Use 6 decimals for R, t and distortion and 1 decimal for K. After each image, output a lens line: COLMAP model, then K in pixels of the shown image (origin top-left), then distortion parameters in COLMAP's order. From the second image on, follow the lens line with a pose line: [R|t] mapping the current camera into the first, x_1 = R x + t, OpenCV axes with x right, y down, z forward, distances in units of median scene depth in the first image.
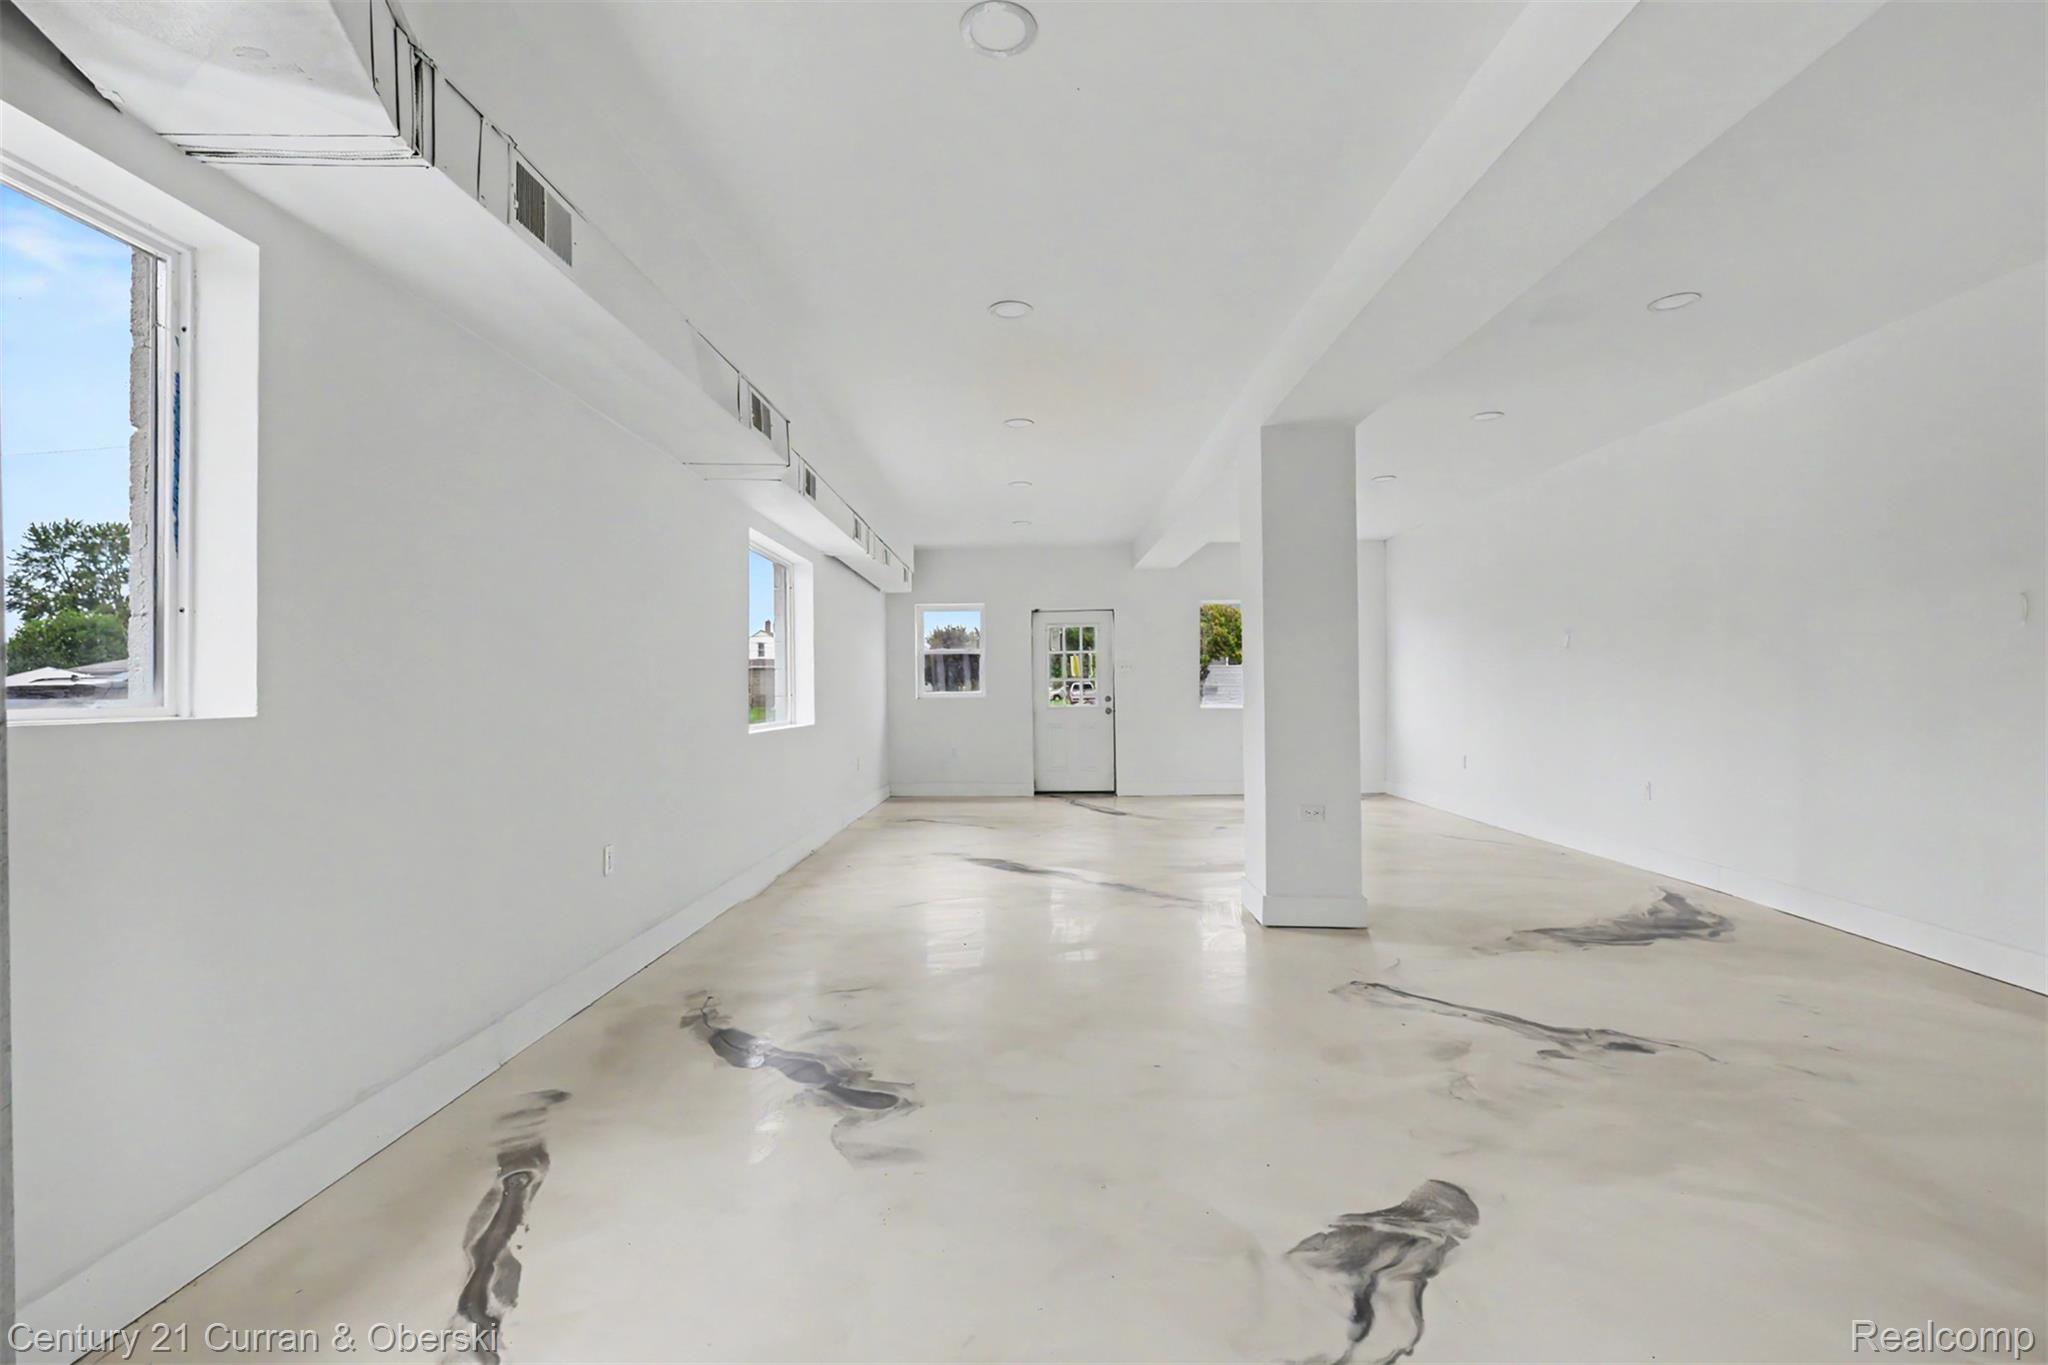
lens RADIAL K [[918.6, 0, 1020.8], [0, 918.6, 677.2], [0, 0, 1]] dist [-0.003860, 0.001261]
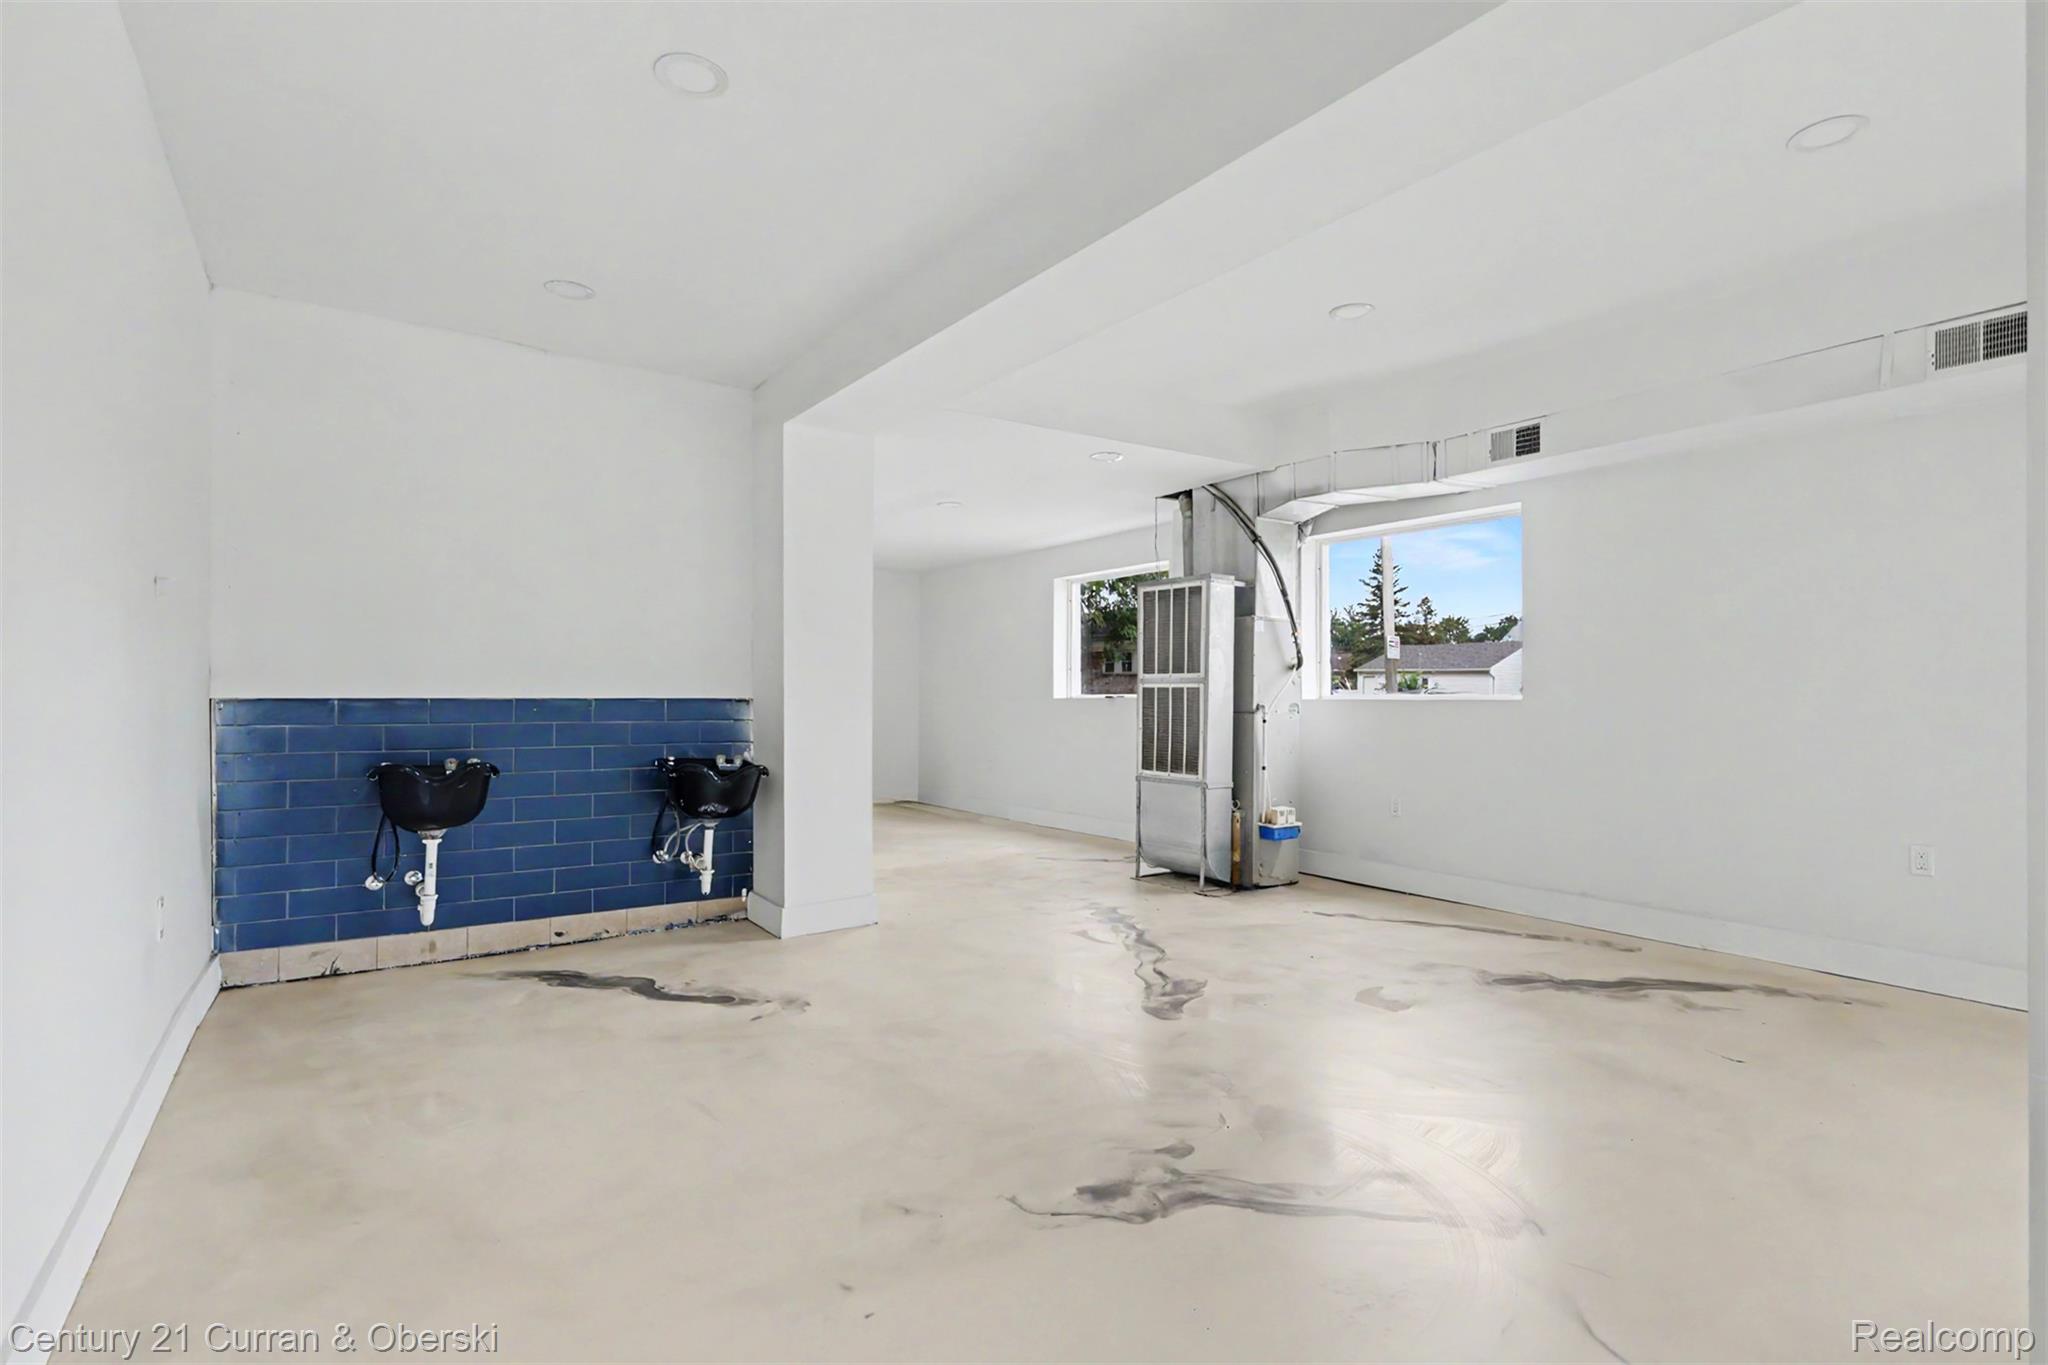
lens RADIAL K [[1007.2, 0, 1018.4], [0, 1007.2, 688.3], [0, 0, 1]] dist [0.008974, 0.000607]
pose [[-0.822041, 0.000340, -0.569428, 0.984406], [0.012371, 0.999774, -0.017263, 0.021105], [0.569294, -0.021236, -0.821860, 1.361647]]
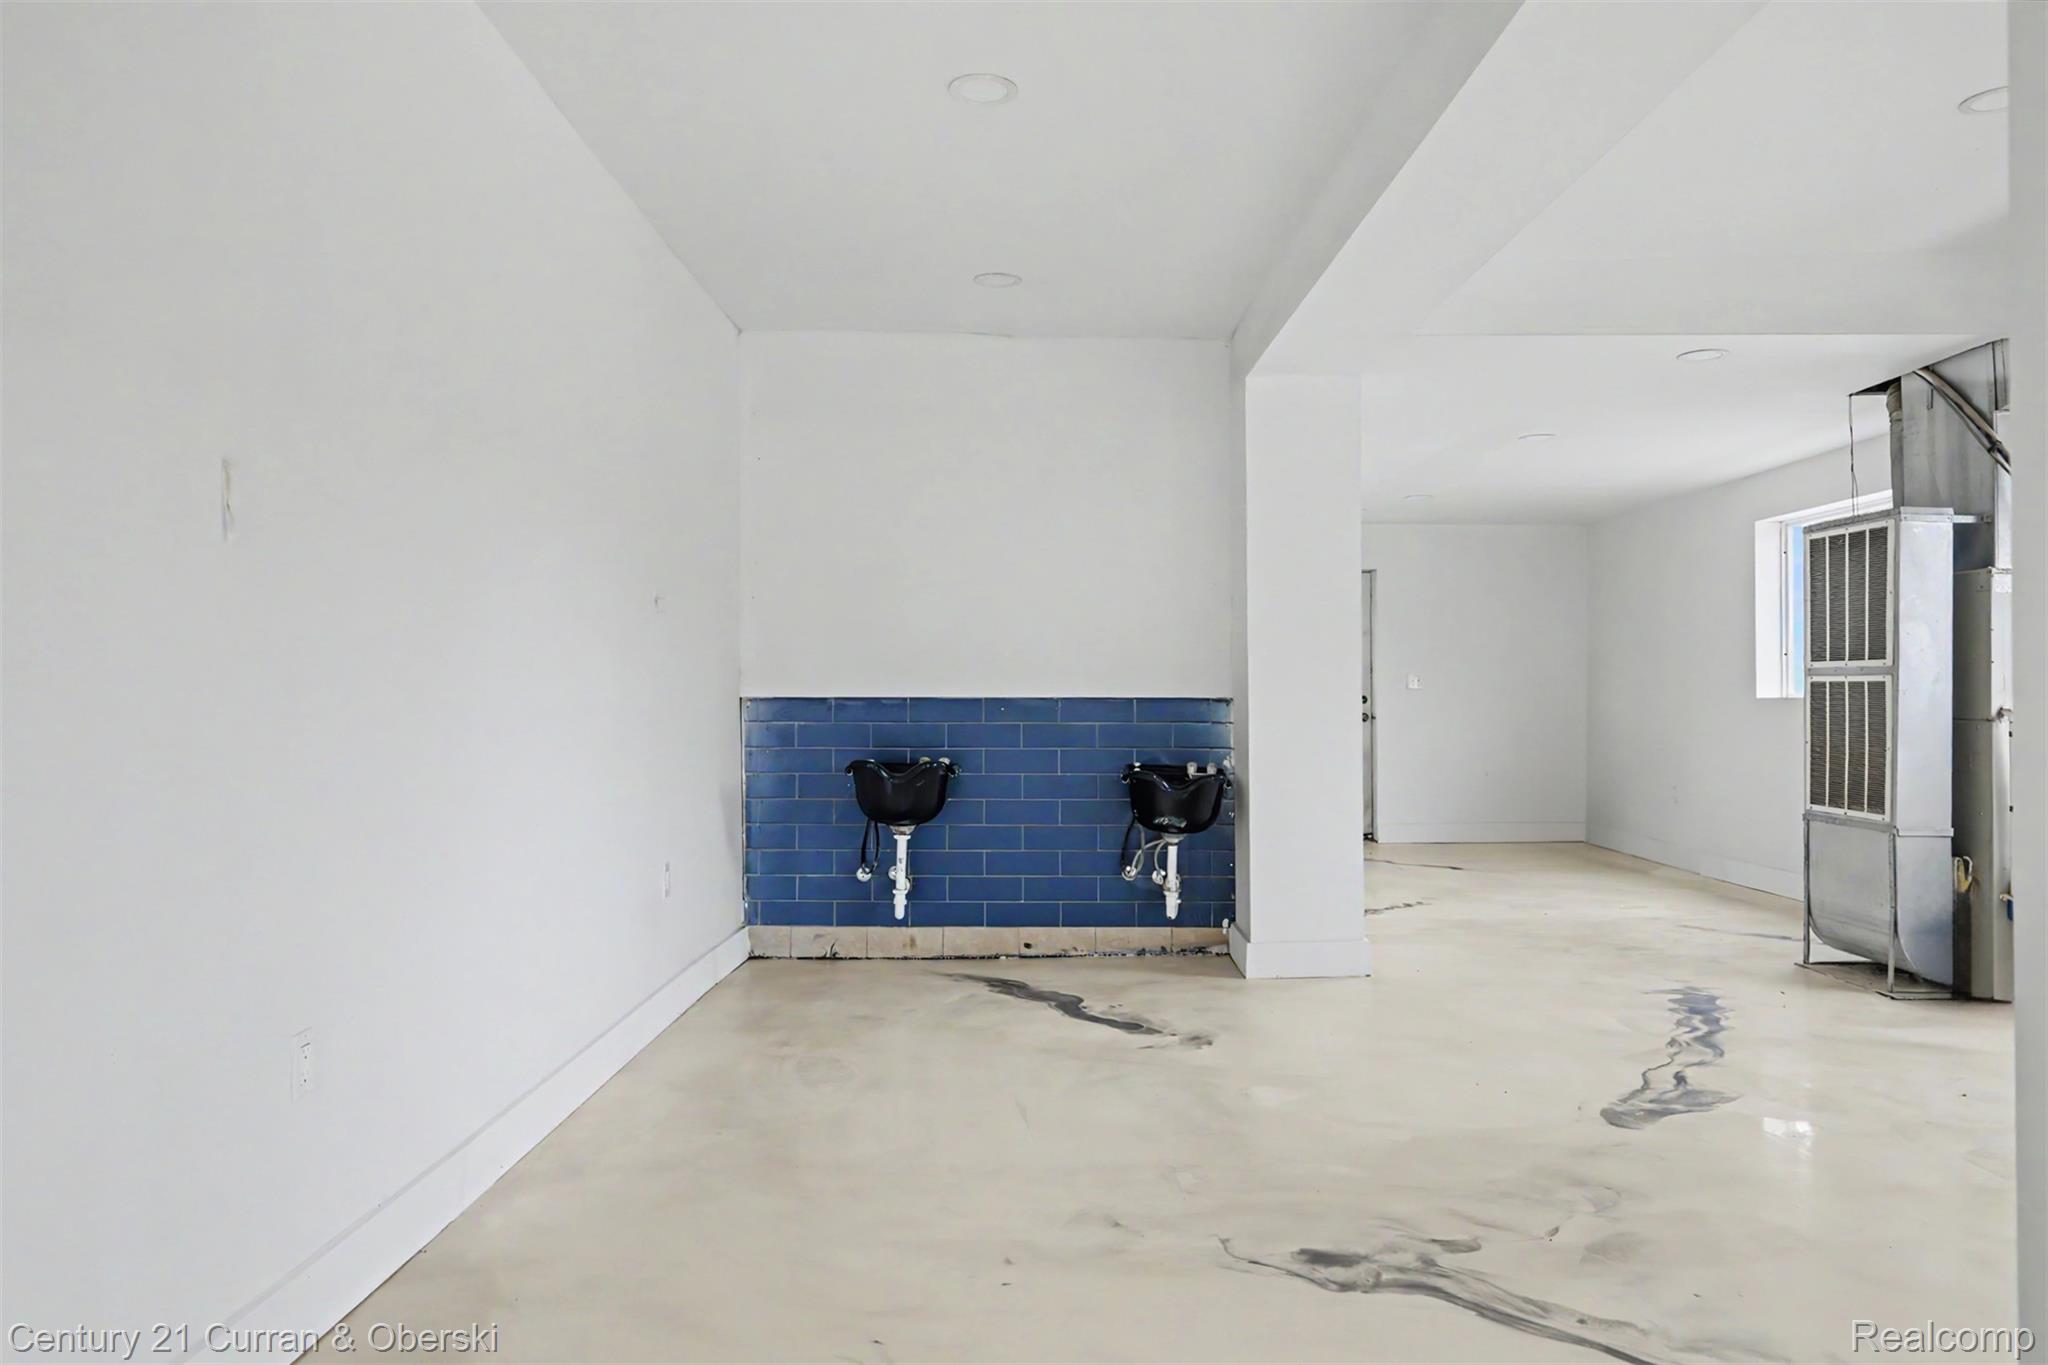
lens RADIAL K [[1367.1, 0, 1030.1], [0, 1367.1, 673.2], [0, 0, 1]] dist [0.006933, 0.001075]
pose [[-0.999897, 0.005077, -0.013438, 0.740875], [0.005496, 0.999494, -0.031327, 0.027512], [0.013272, -0.031398, -0.999419, 1.639211]]
